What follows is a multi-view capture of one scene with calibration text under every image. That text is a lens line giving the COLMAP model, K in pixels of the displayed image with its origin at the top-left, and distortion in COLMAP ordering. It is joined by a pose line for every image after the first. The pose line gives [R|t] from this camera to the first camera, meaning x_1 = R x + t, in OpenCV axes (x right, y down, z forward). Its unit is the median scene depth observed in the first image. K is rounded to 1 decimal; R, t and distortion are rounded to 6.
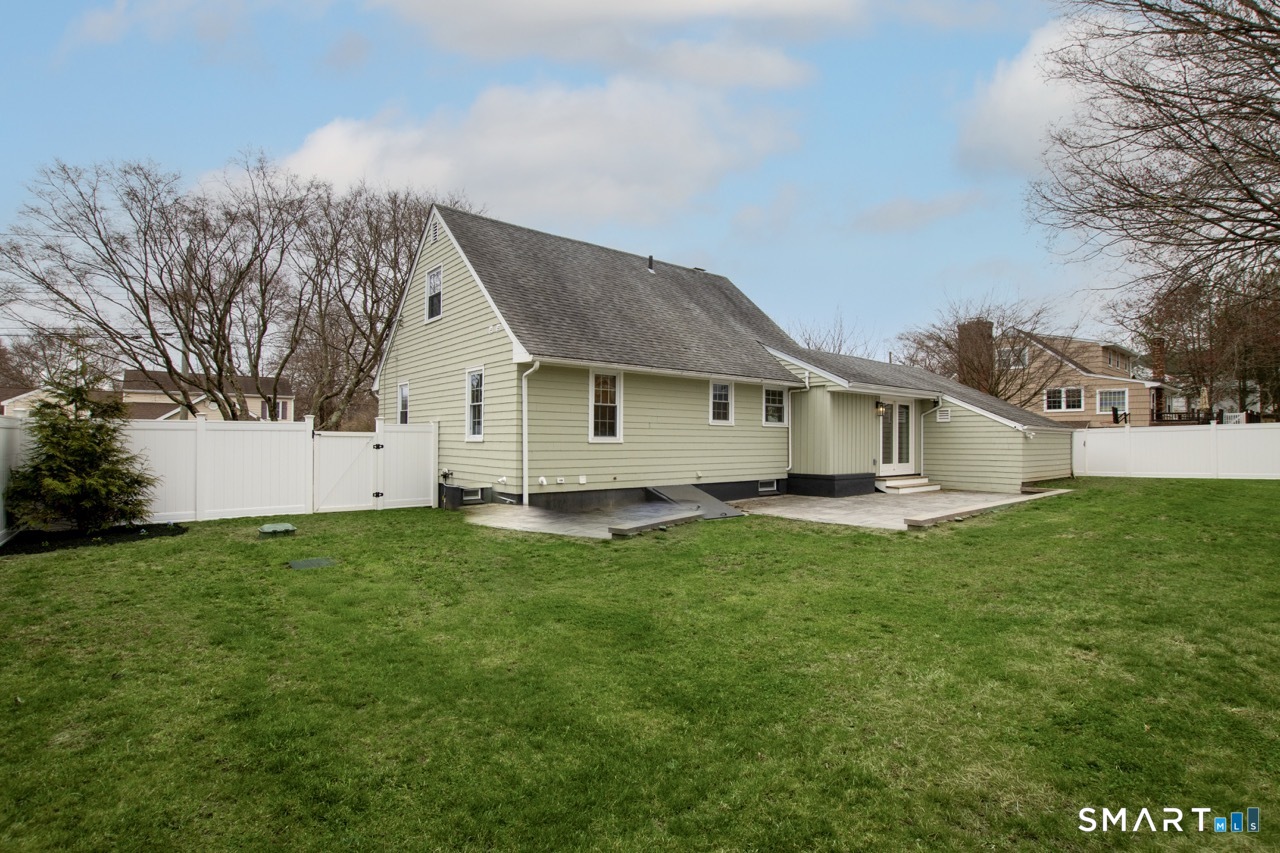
lens RADIAL K [[610.7, 0, 646.8], [0, 610.7, 432.3], [0, 0, 1]] dist [-0.023671, 0.000125]
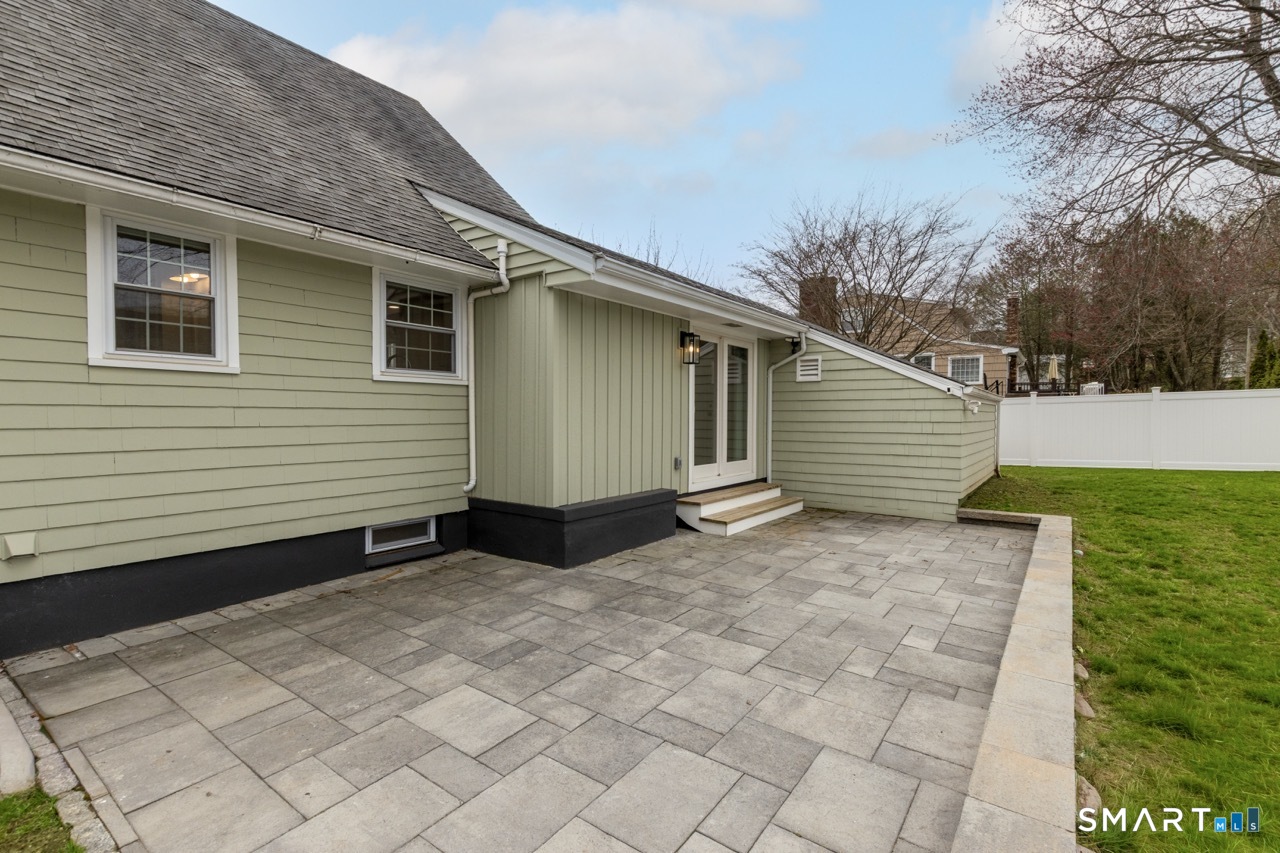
lens RADIAL K [[581.0, 0, 633.9], [0, 581.0, 430.5], [0, 0, 1]] dist [0.019973, 0.000013]
pose [[0.975900, -0.007977, 0.218074, 0.256355], [-0.000746, 0.999204, 0.039889, 0.006288], [-0.218218, -0.039090, 0.975117, 0.601022]]
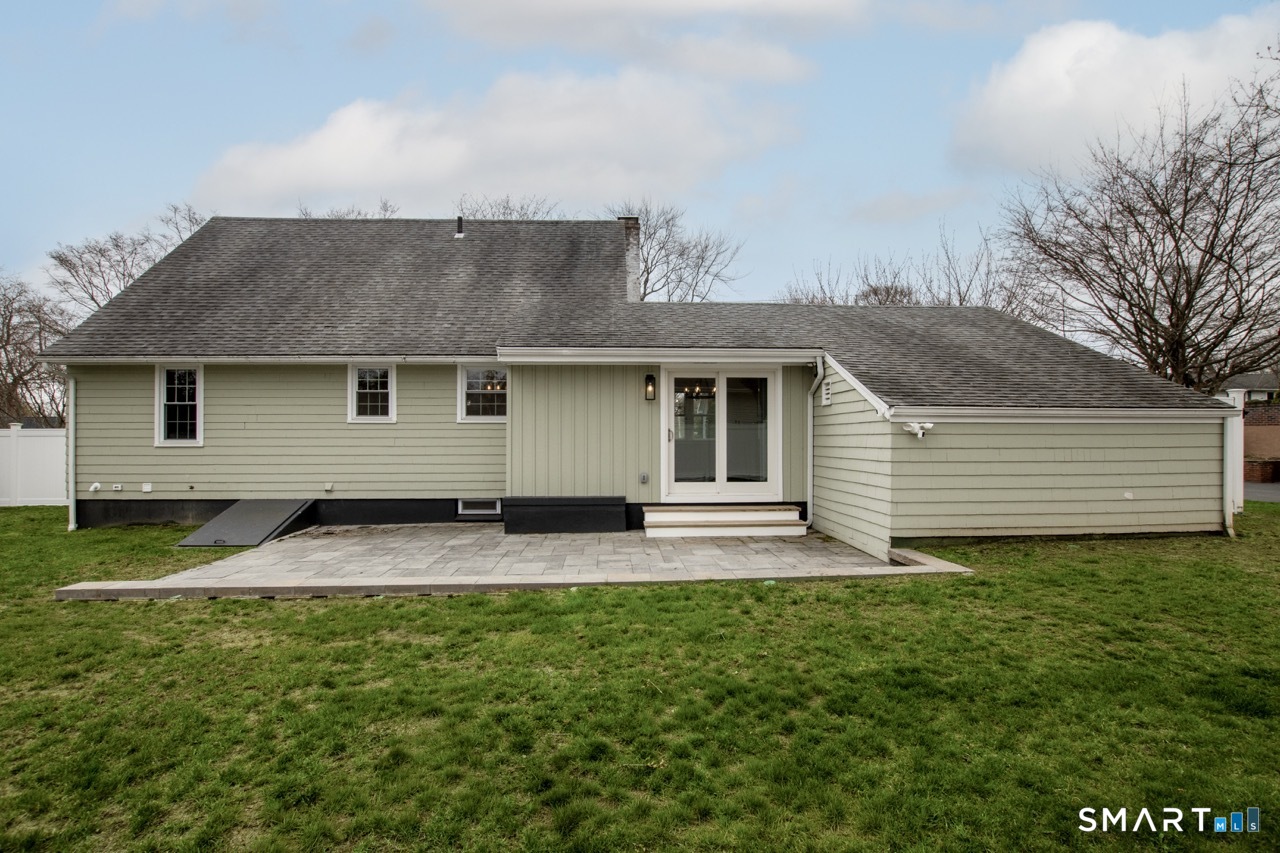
lens RADIAL K [[610.7, 0, 646.8], [0, 610.7, 432.3], [0, 0, 1]] dist [-0.023671, 0.000125]
pose [[0.794365, -0.011903, -0.607325, 0.764841], [0.013554, 0.999906, -0.001868, 0.005529], [0.607290, -0.006748, 0.794452, 0.552509]]
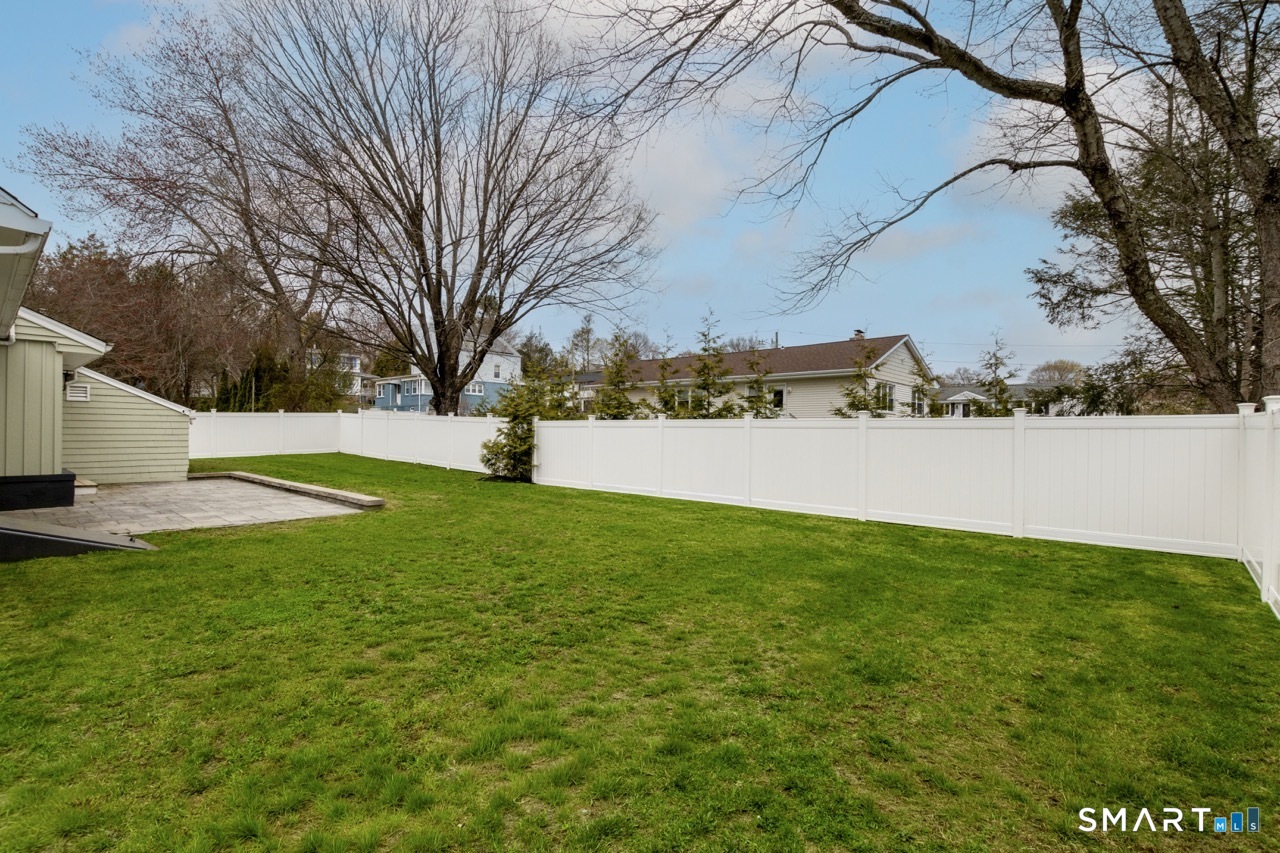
lens RADIAL K [[581.0, 0, 633.9], [0, 581.0, 430.5], [0, 0, 1]] dist [0.019973, 0.000013]
pose [[-0.139268, -0.004284, 0.990245, -0.423985], [-0.024551, 0.999698, 0.000872, 0.003545], [-0.989950, -0.024190, -0.139331, 0.434771]]
